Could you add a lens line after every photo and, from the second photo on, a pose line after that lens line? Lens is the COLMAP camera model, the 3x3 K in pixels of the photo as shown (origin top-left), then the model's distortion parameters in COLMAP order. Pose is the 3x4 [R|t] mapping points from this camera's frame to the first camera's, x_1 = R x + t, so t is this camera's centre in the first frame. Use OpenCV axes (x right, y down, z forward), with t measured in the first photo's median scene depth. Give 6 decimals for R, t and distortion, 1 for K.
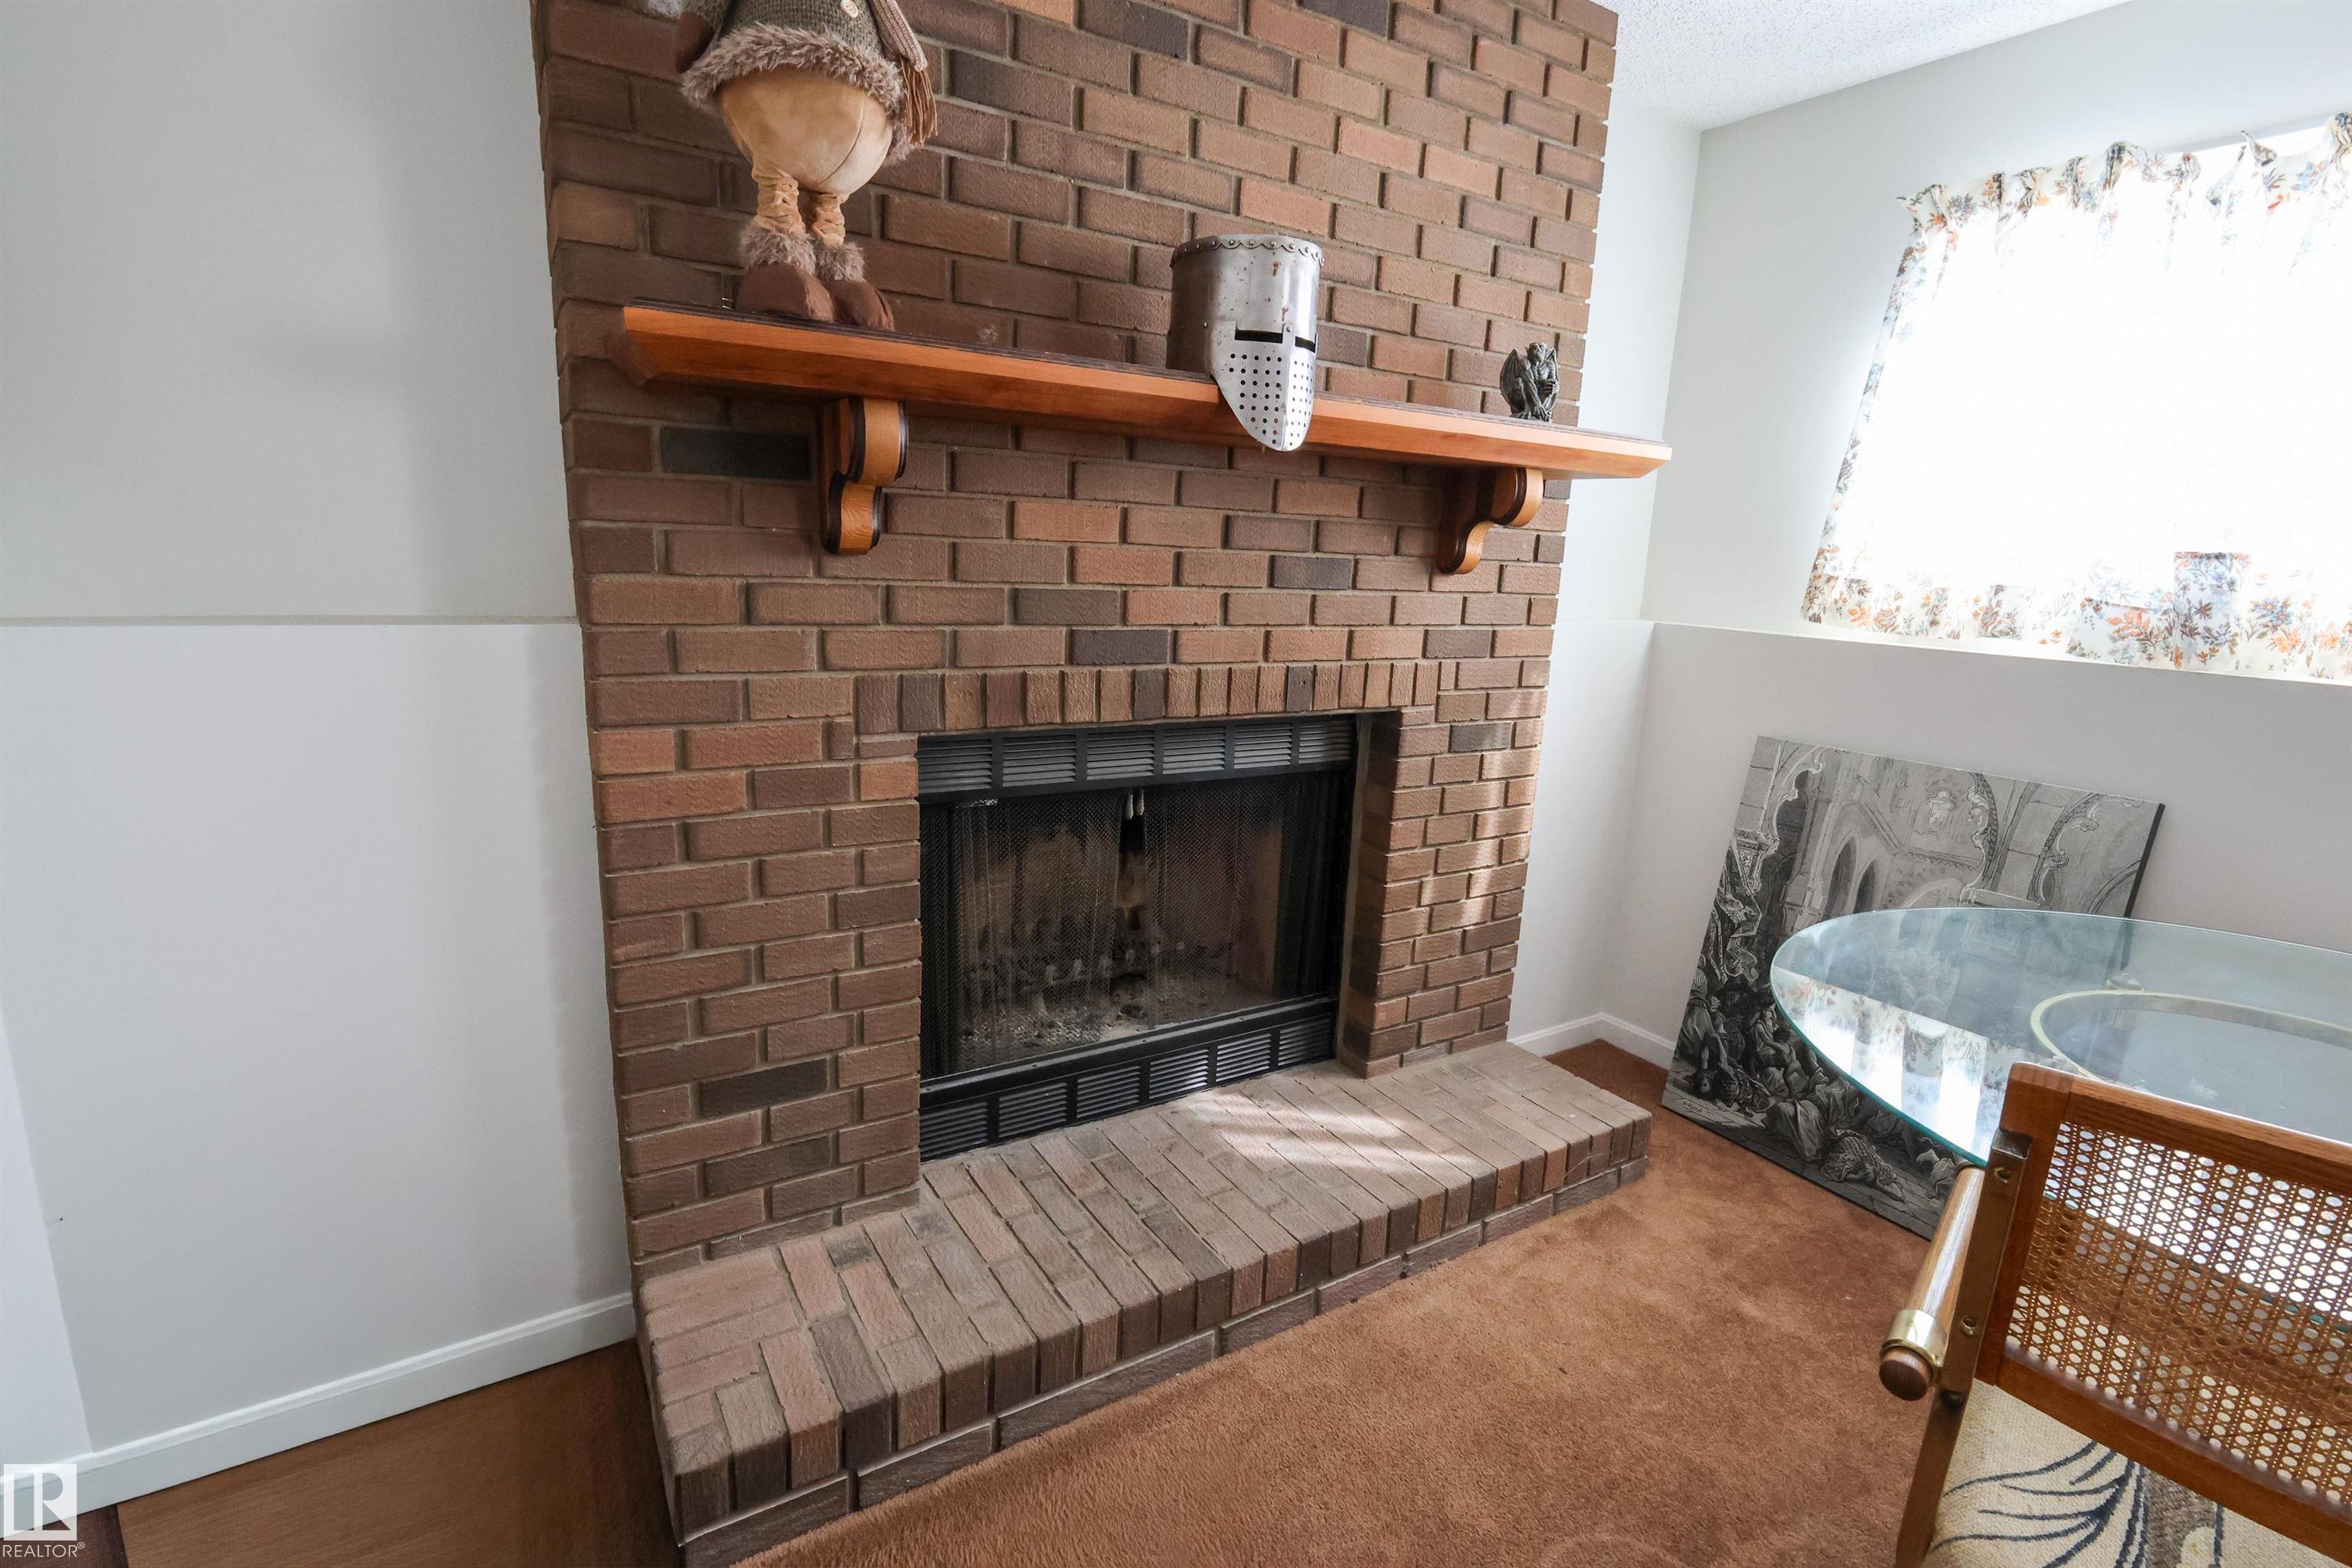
lens RADIAL K [[1090.3, 0, 1177.7], [0, 1090.3, 792.0], [0, 0, 1]] dist [-0.003256, -0.000030]
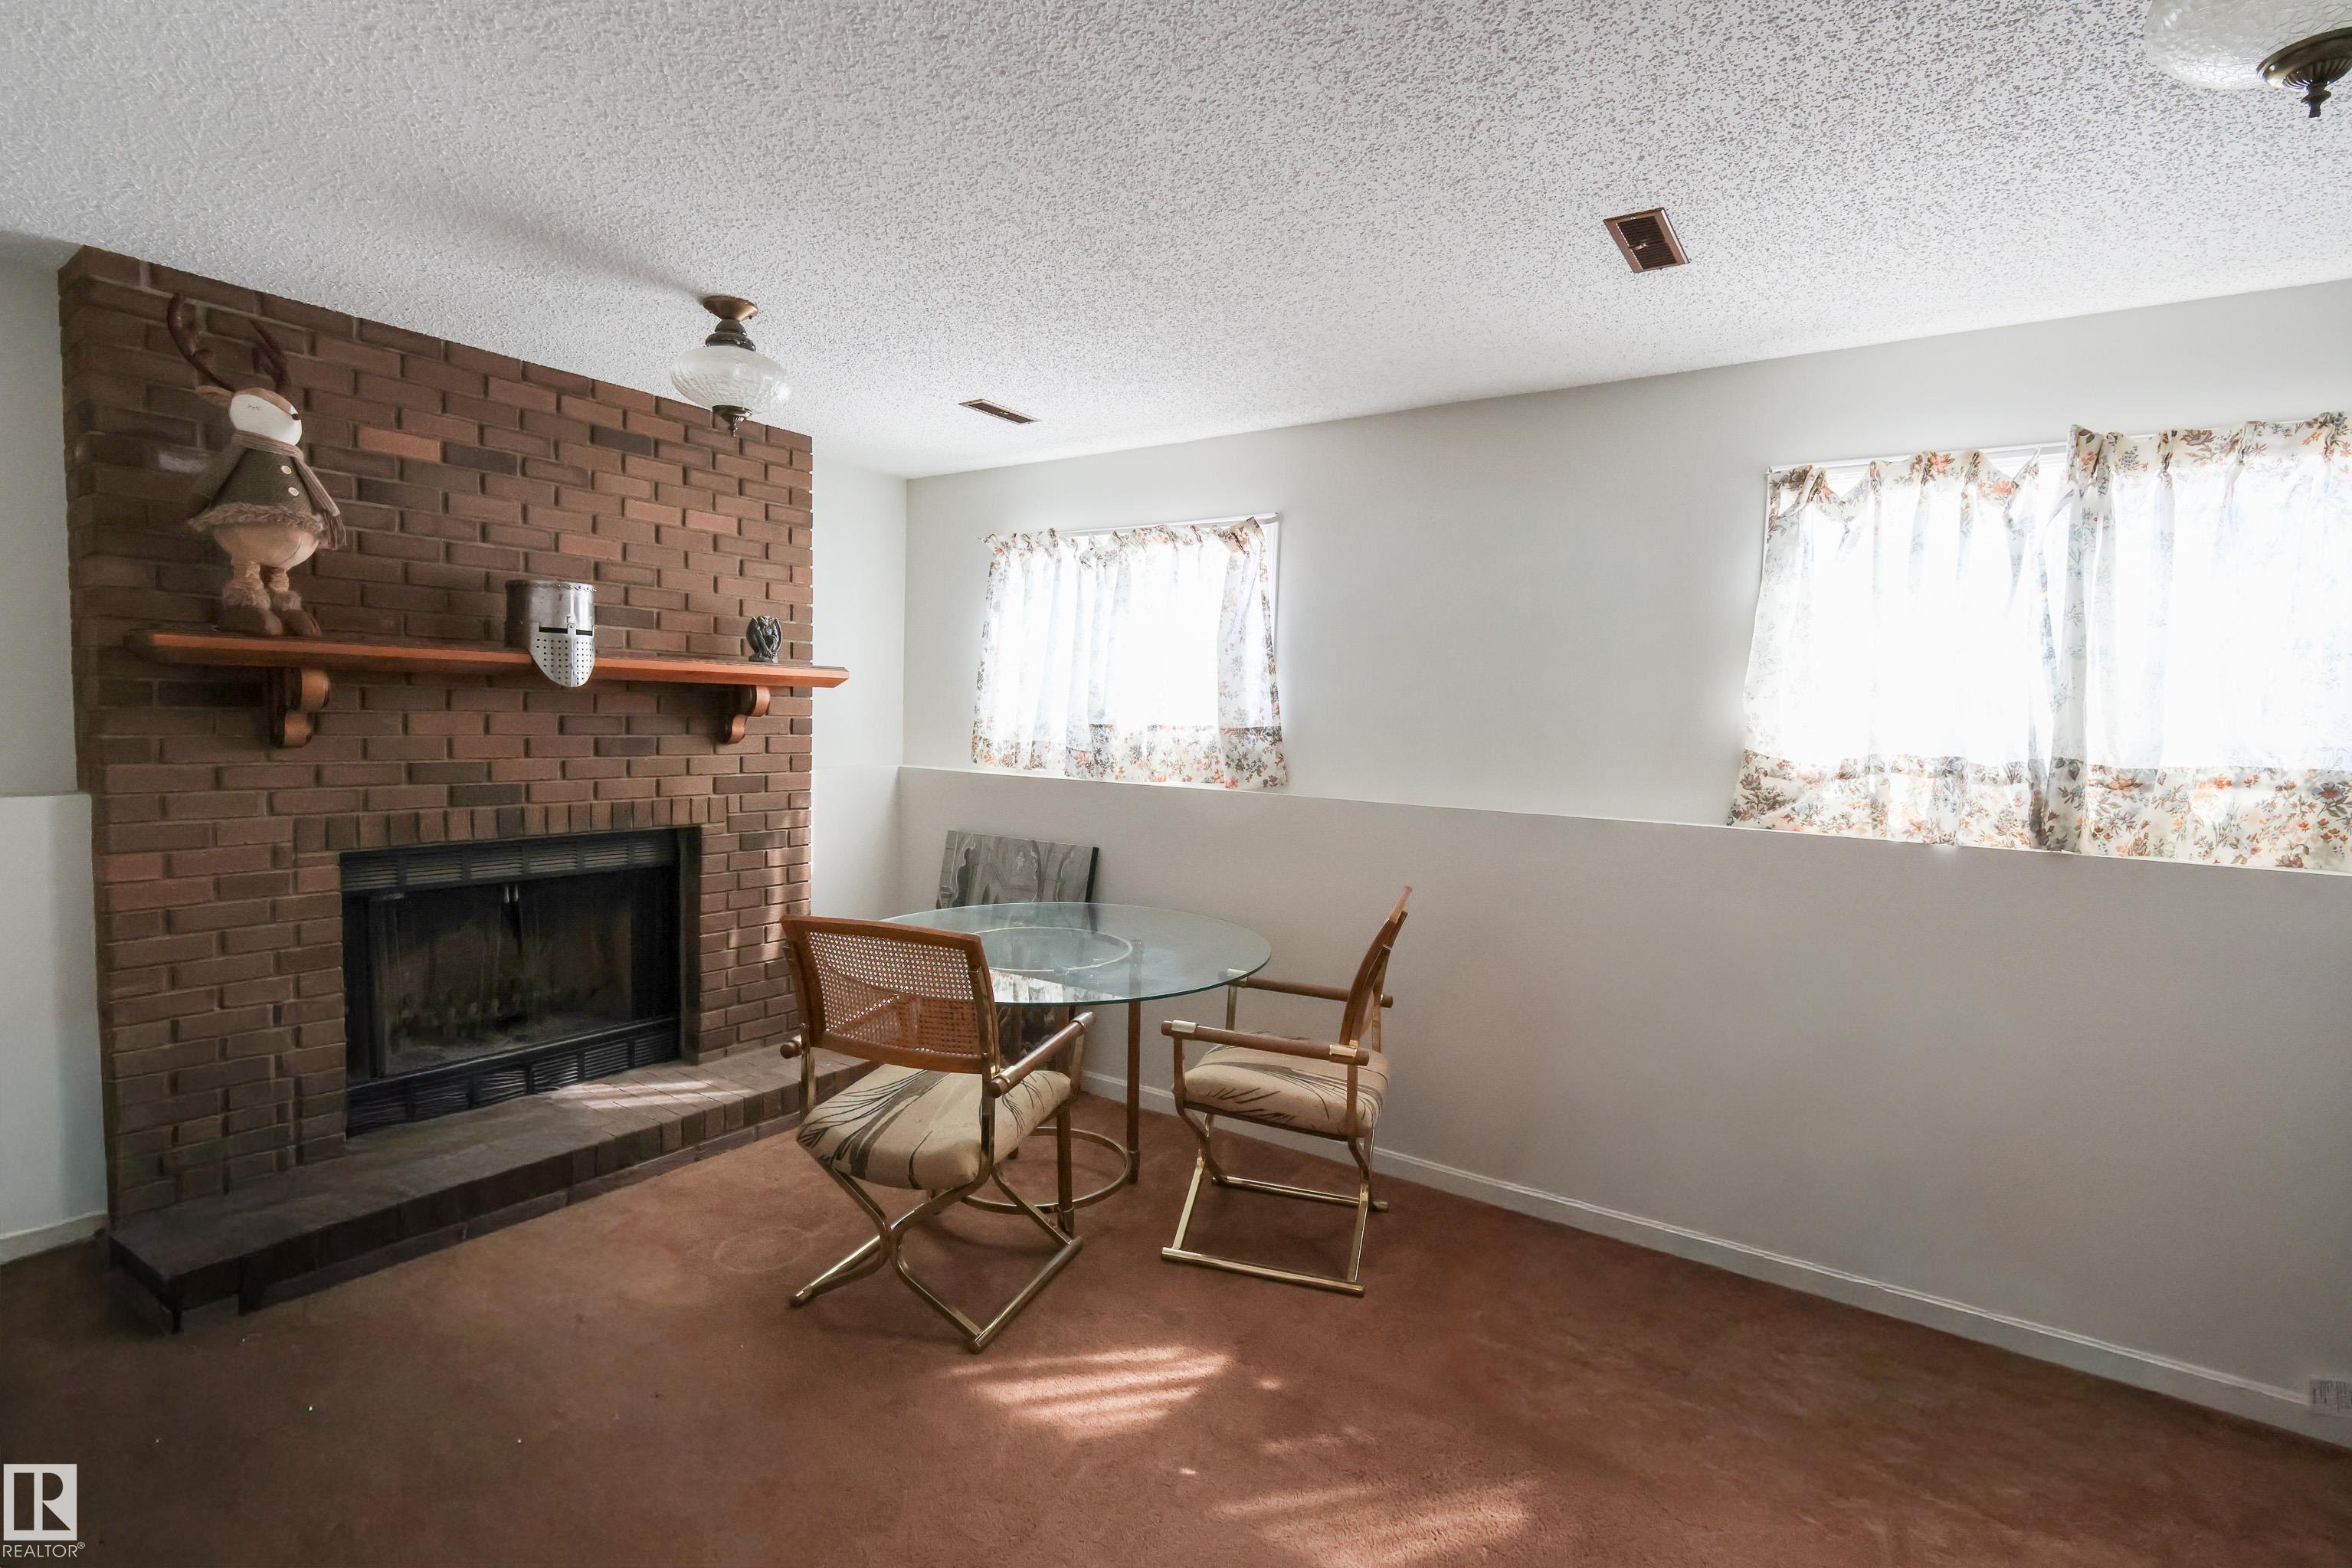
lens RADIAL K [[1103.2, 0, 1174.4], [0, 1103.2, 779.2], [0, 0, 1]] dist [0.001196, 0.001418]
pose [[0.920748, -0.042324, 0.387854, 0.239637], [0.098480, 0.987121, -0.126068, 0.147852], [-0.377524, 0.154273, 0.913058, -0.871973]]
